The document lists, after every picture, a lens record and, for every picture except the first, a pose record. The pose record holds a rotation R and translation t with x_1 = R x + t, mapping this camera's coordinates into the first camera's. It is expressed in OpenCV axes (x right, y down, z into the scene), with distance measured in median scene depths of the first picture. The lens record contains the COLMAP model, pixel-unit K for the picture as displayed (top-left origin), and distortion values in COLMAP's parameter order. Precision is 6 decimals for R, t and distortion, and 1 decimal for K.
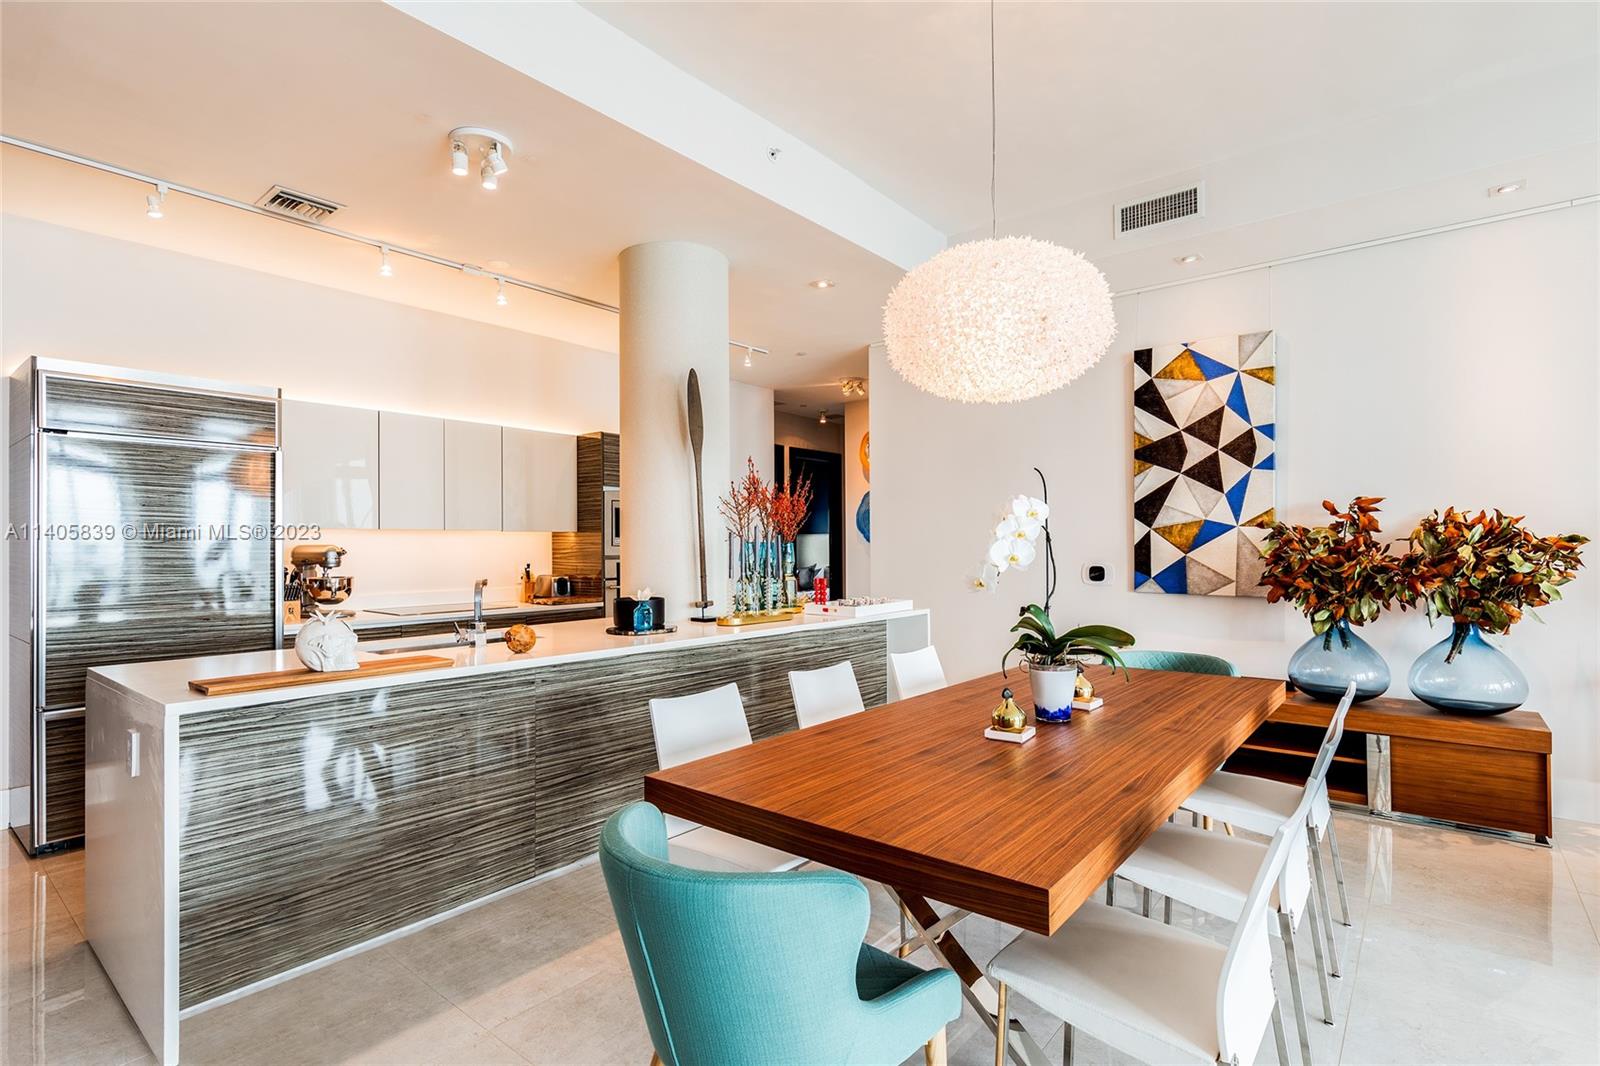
lens RADIAL K [[765.1, 0, 798.3], [0, 765.1, 544.2], [0, 0, 1]] dist [0.015295, 0.000188]
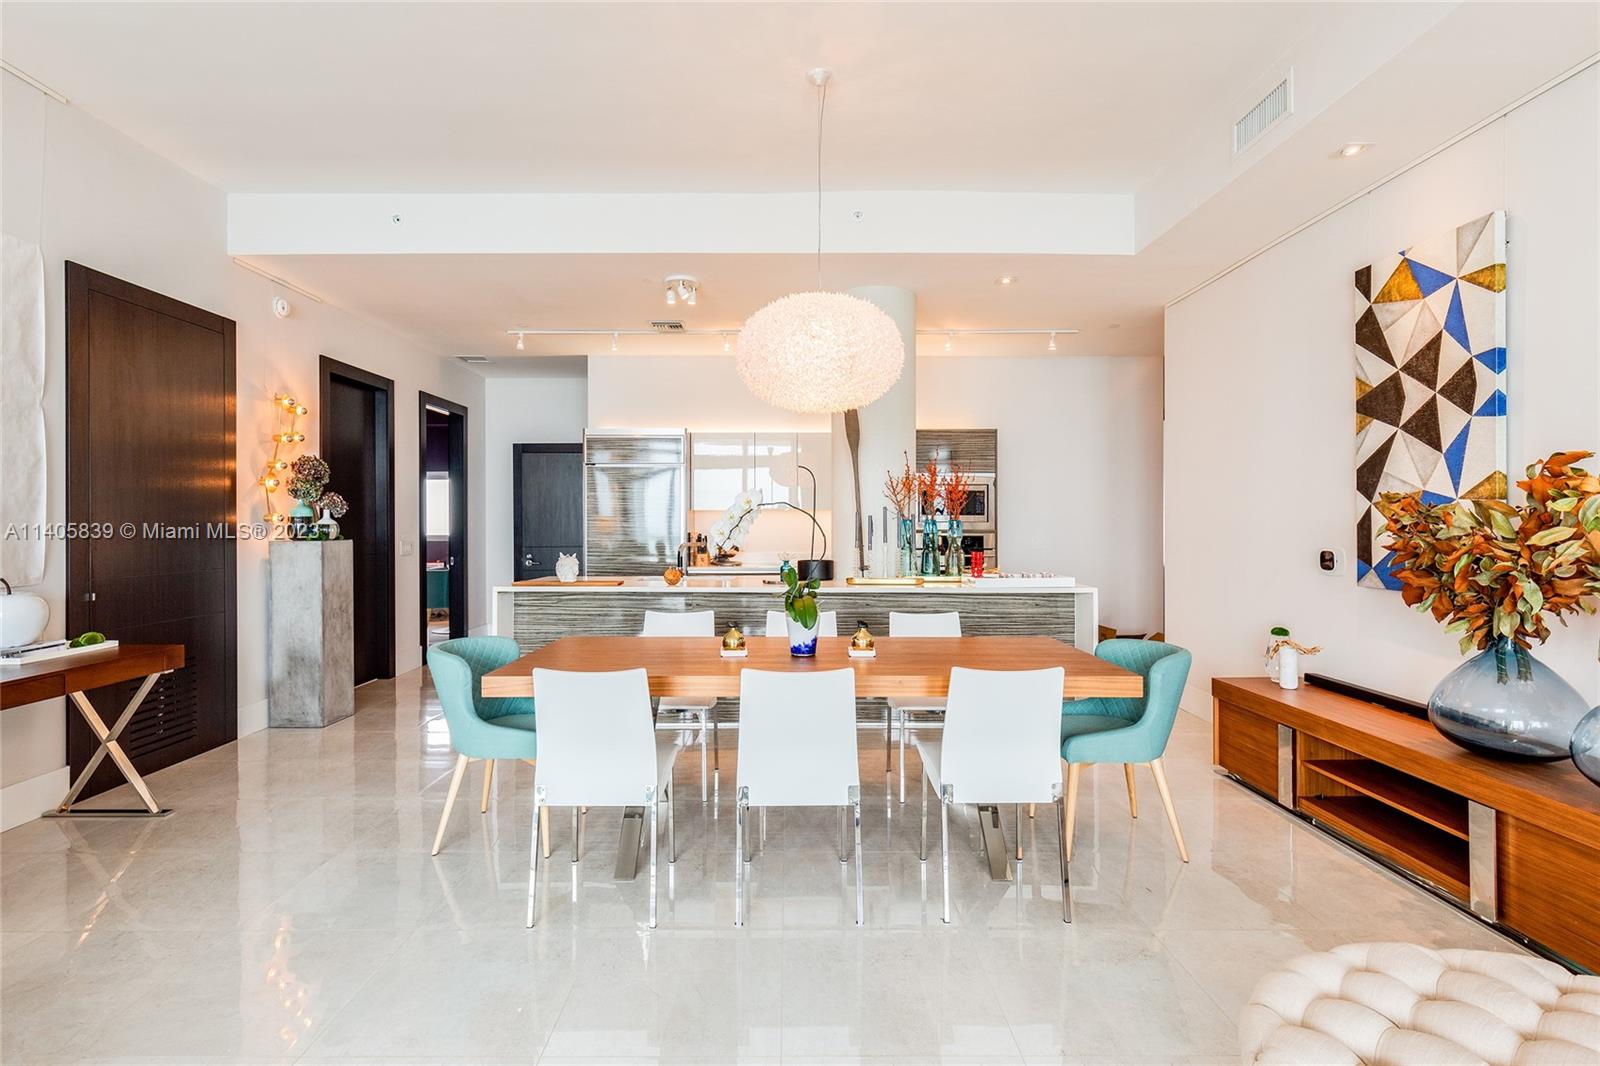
lens RADIAL K [[765.1, 0, 795.1], [0, 765.1, 522.8], [0, 0, 1]] dist [0.015295, 0.000188]
pose [[0.650804, 0.006970, -0.759214, 0.700116], [-0.003061, 0.999974, 0.006556, -0.004082], [0.759239, -0.001943, 0.650808, 0.075112]]
